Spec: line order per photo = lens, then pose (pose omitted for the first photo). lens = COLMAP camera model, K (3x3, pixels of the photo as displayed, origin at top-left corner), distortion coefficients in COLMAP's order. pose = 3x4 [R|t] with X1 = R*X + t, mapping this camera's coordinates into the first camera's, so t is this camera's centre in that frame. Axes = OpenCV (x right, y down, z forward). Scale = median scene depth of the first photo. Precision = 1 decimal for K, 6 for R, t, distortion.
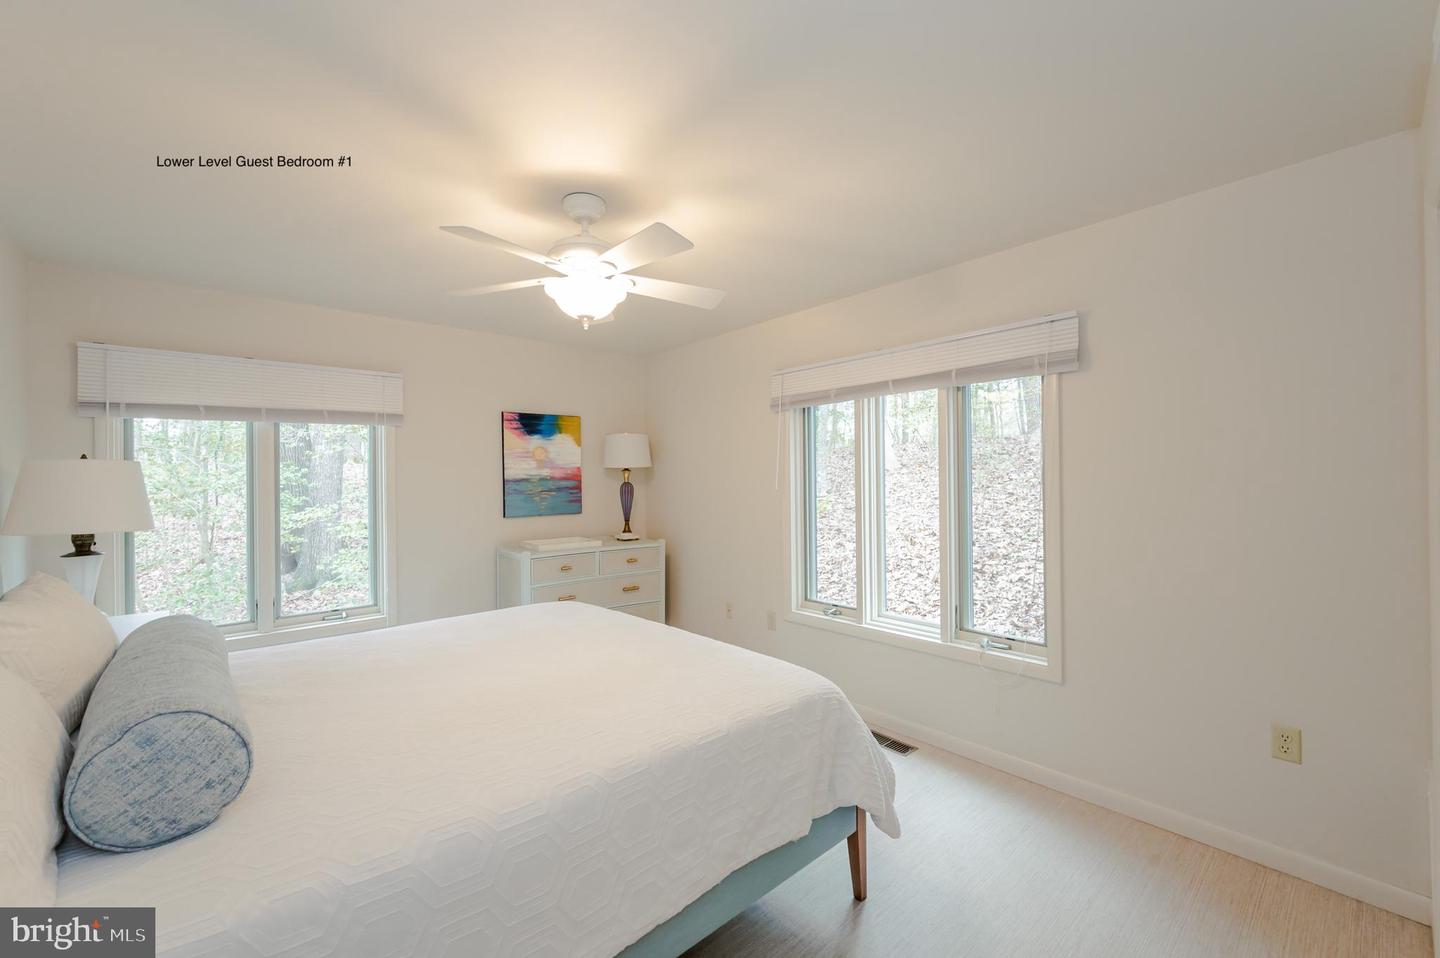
lens RADIAL K [[574.7, 0, 717.4], [0, 574.7, 483.5], [0, 0, 1]] dist [-0.001884, 0.000401]
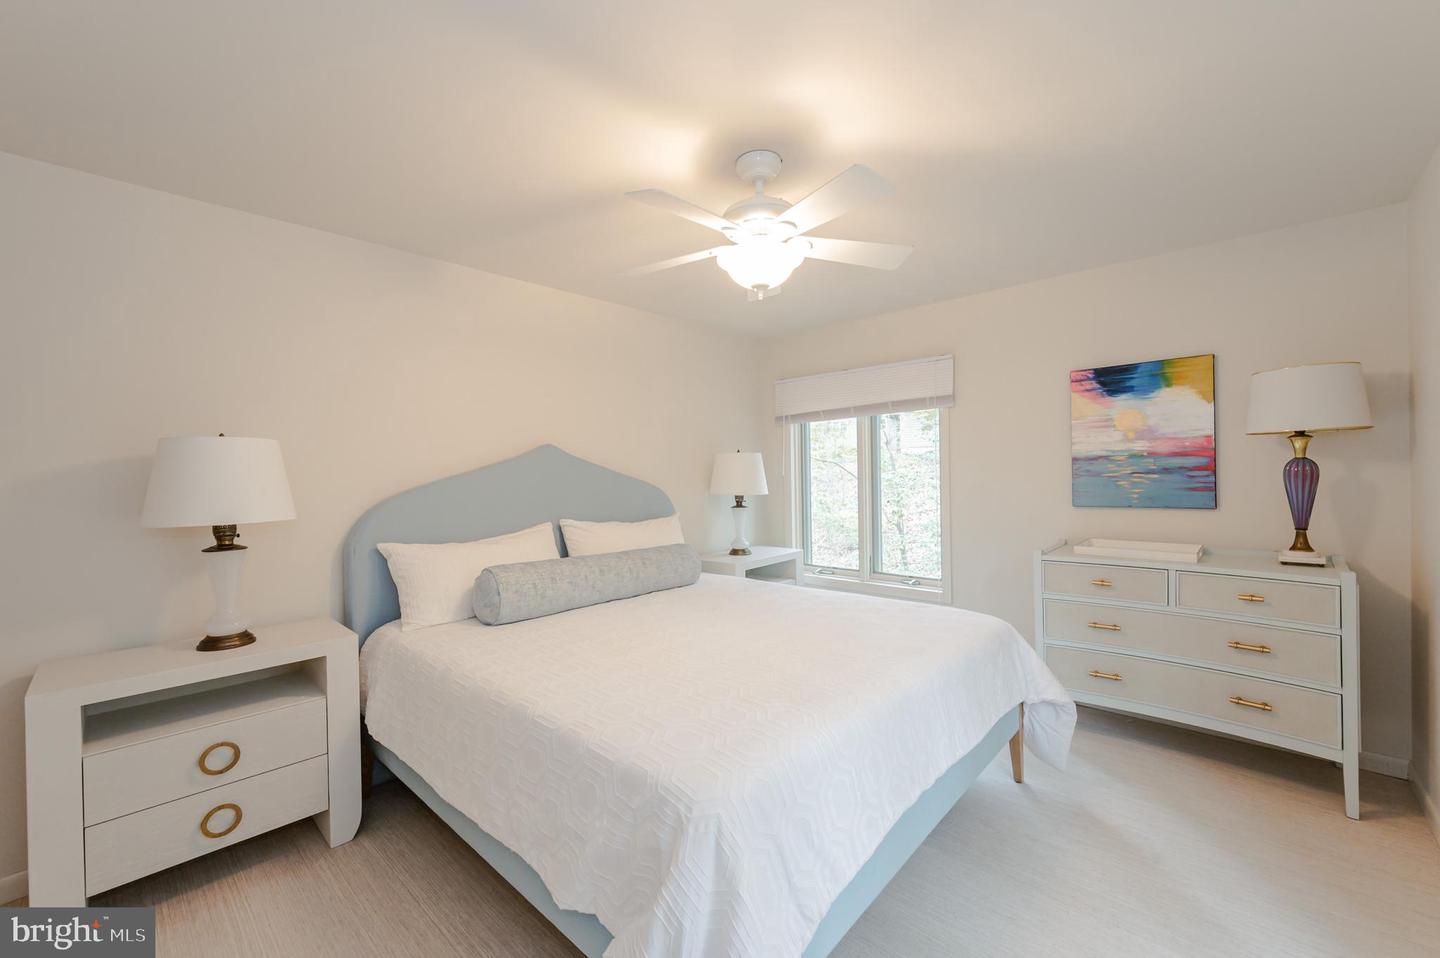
lens RADIAL K [[574.7, 0, 716.6], [0, 574.7, 474.9], [0, 0, 1]] dist [-0.001884, 0.000401]
pose [[0.102250, 0.006932, -0.994735, 0.339395], [0.005584, 0.999956, 0.007543, 0.007460], [0.994743, -0.006326, 0.102207, 0.414613]]
